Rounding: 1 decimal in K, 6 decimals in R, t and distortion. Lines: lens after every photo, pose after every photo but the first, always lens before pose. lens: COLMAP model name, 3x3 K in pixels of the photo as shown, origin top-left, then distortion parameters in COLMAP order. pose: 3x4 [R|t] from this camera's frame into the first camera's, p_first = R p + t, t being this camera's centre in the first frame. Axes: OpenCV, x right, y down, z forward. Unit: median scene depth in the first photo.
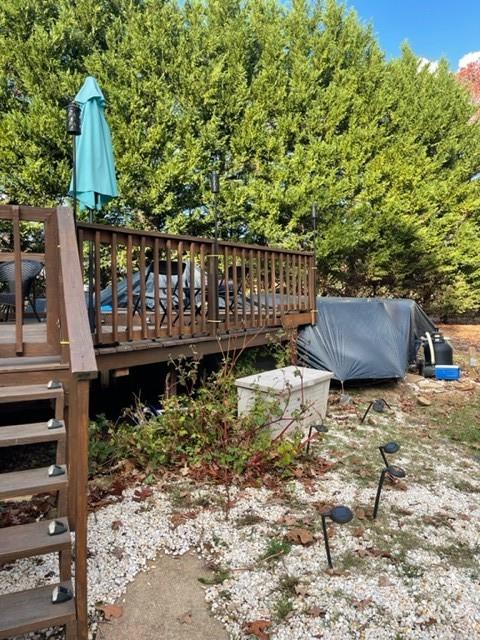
lens RADIAL K [[483.7, 0, 246.3], [0, 483.7, 321.1], [0, 0, 1]] dist [0.067874, -0.097747]
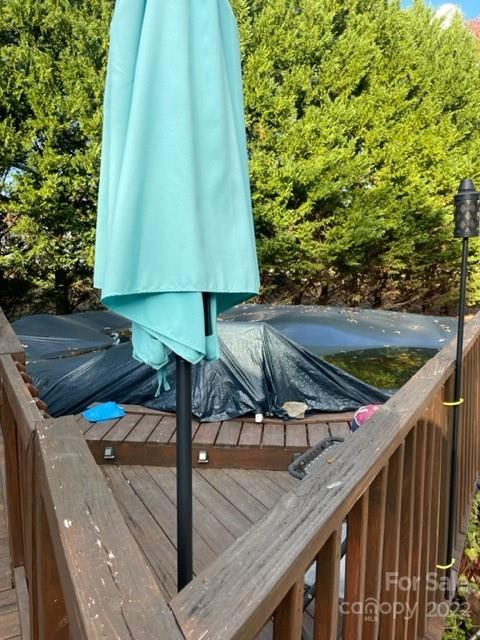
lens RADIAL K [[483.7, 0, 241.9], [0, 483.7, 321.5], [0, 0, 1]] dist [0.067874, -0.097747]
pose [[0.995721, -0.008367, 0.092029, -0.081111], [0.001972, 0.997589, 0.069365, -0.067505], [-0.092388, -0.068886, 0.993337, 0.192947]]
